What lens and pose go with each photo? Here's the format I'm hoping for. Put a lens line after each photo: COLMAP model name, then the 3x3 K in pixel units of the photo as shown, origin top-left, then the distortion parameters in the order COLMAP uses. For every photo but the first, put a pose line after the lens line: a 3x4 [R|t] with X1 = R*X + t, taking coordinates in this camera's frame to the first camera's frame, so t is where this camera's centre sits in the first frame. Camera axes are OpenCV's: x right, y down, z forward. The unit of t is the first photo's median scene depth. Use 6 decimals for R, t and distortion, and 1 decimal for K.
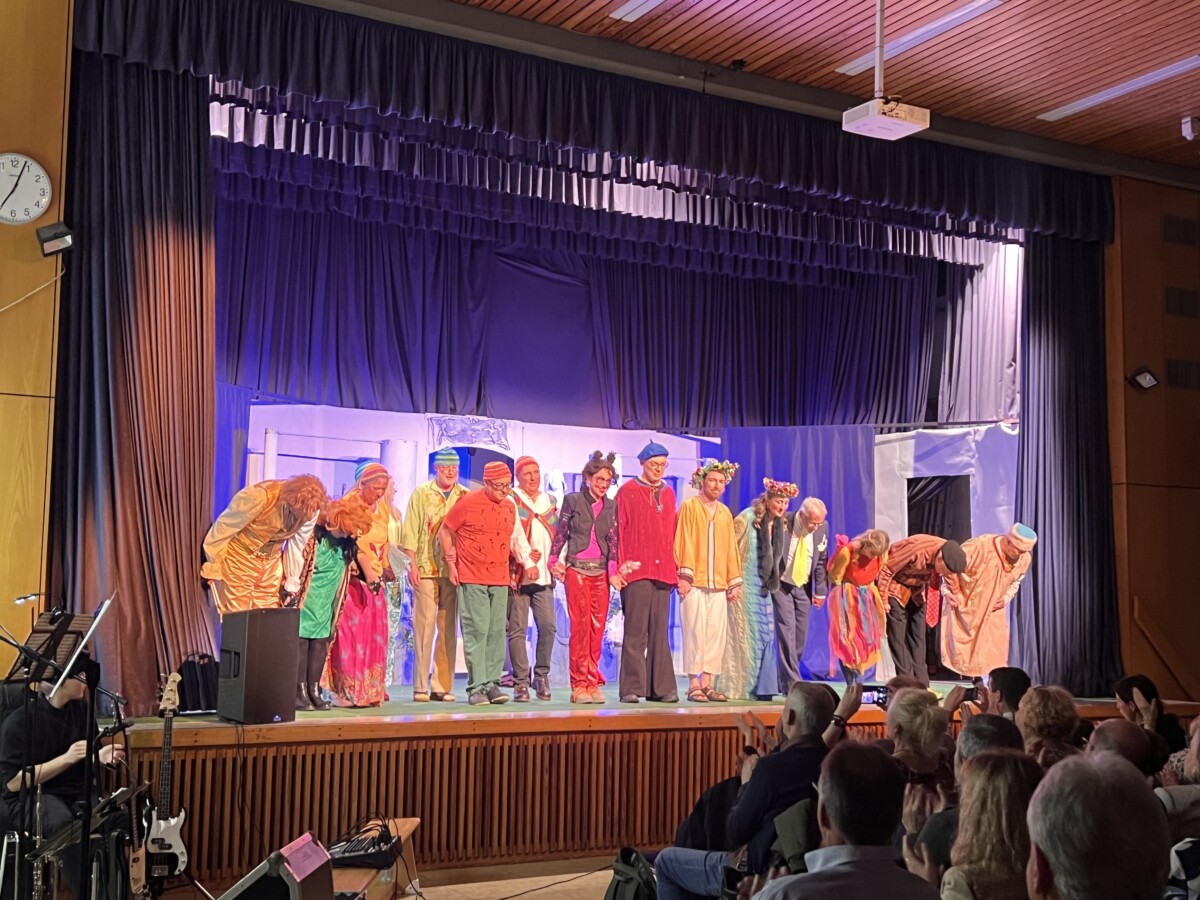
lens RADIAL K [[1445.5, 0, 587.4], [0, 1445.5, 457.8], [0, 0, 1]] dist [0.109726, 0.000000]
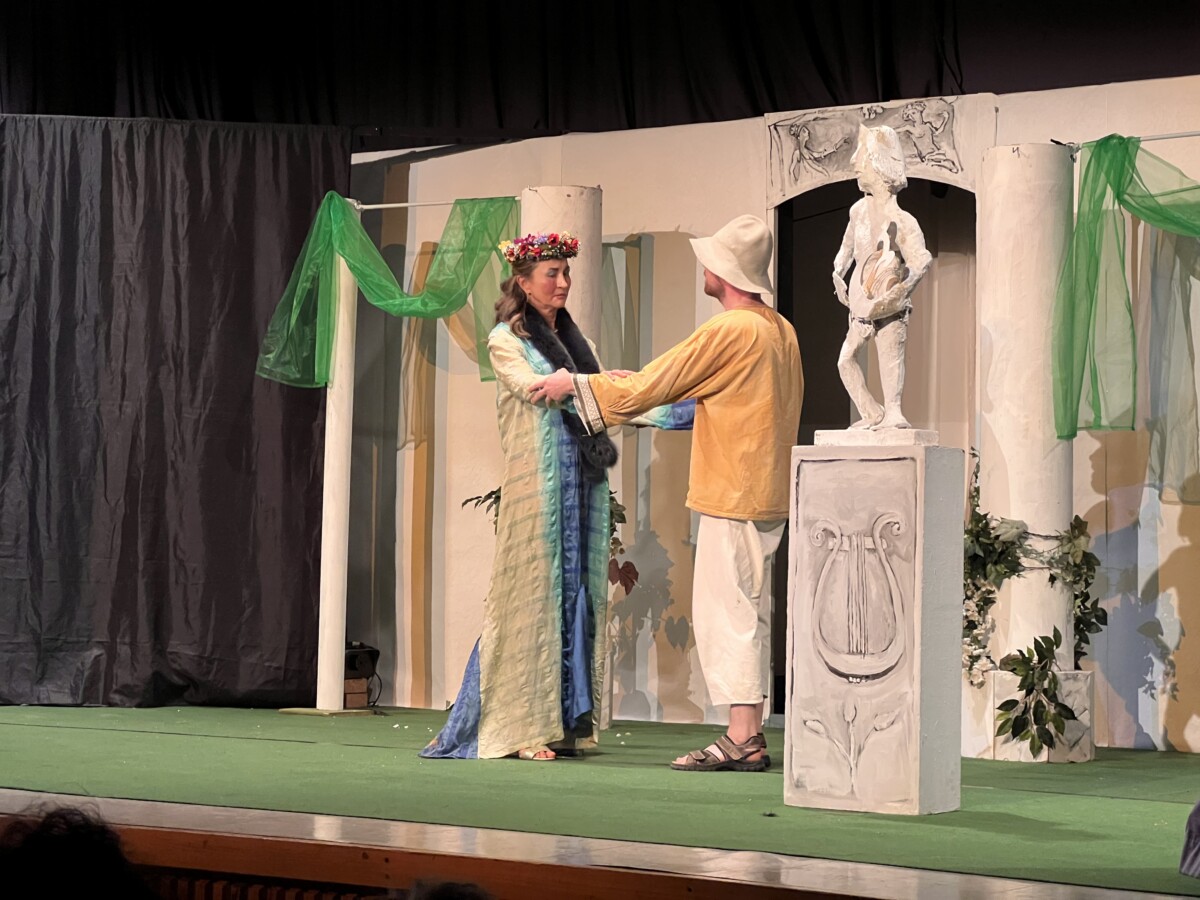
lens RADIAL K [[2672.2, 0, 606.0], [0, 2672.2, 443.6], [0, 0, 1]] dist [0.192439, 0.000000]
pose [[0.463390, -0.044435, -0.885040, 0.565988], [0.078916, 0.996843, -0.008729, 0.069919], [0.882634, -0.065799, 0.465433, 0.581678]]
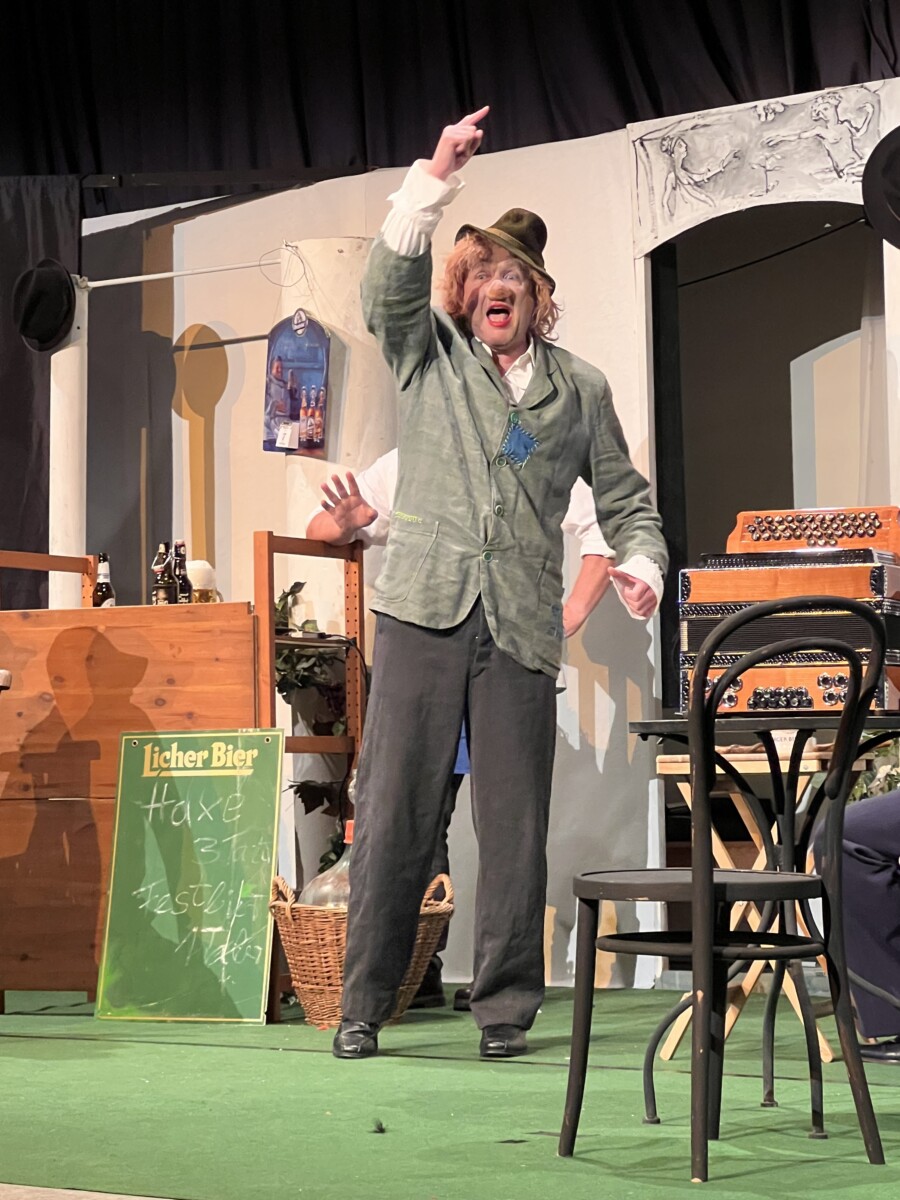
lens RADIAL K [[3336.3, 0, 407.8], [0, 3336.3, 583.4], [0, 0, 1]] dist [0.189482, 0.000000]
pose [[0.359158, -0.069763, -0.930666, 0.520621], [0.114040, 0.993010, -0.030427, 0.081202], [0.926283, -0.095205, 0.364604, 0.691097]]
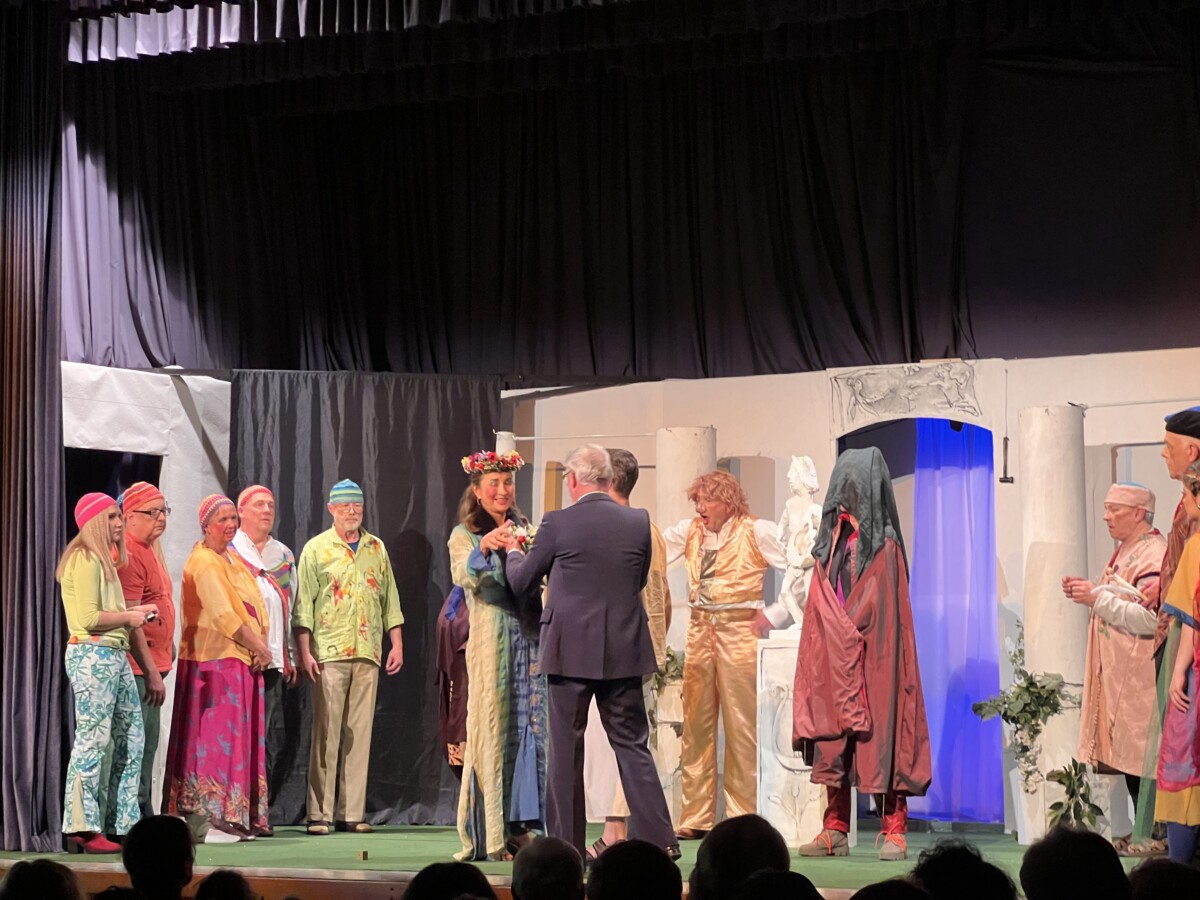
lens RADIAL K [[2672.2, 0, 601.1], [0, 2672.2, 432.3], [0, 0, 1]] dist [0.192439, 0.000000]
pose [[0.549792, -0.094901, -0.829893, 0.723423], [0.092681, 0.994321, -0.052304, 0.041821], [0.830144, -0.048159, 0.555465, 0.330233]]
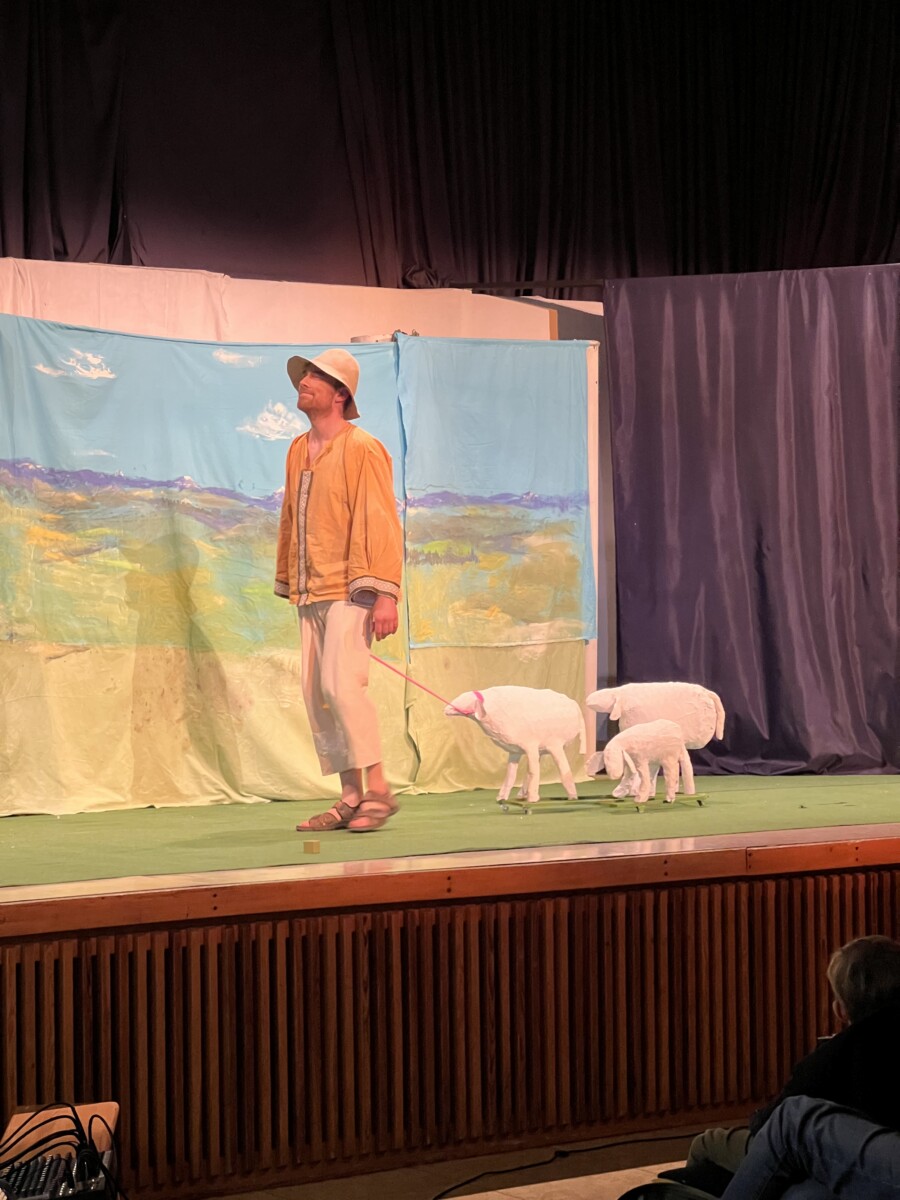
lens RADIAL K [[2672.2, 0, 434.7], [0, 2672.2, 576.1], [0, 0, 1]] dist [0.192439, 0.000000]
pose [[0.995834, -0.031893, 0.085427, -0.050269], [0.025441, 0.996815, 0.075577, 0.010356], [-0.087565, -0.073089, 0.993474, 0.088976]]
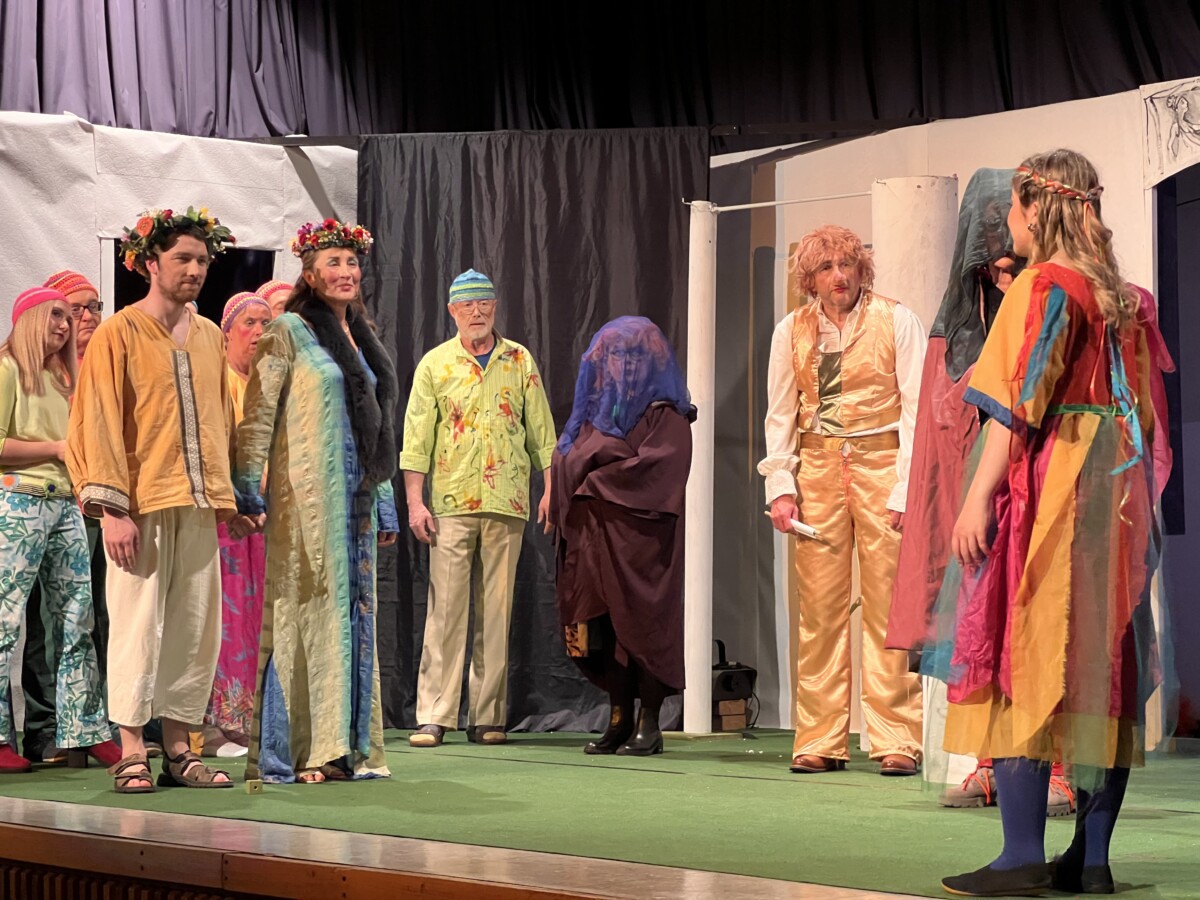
lens RADIAL K [[2672.2, 0, 607.8], [0, 2672.2, 452.7], [0, 0, 1]] dist [0.192439, 0.000000]
pose [[0.274014, -0.054270, -0.960193, 0.552280], [0.103279, 0.994293, -0.026725, 0.073536], [0.956164, -0.091845, 0.278055, 0.646114]]
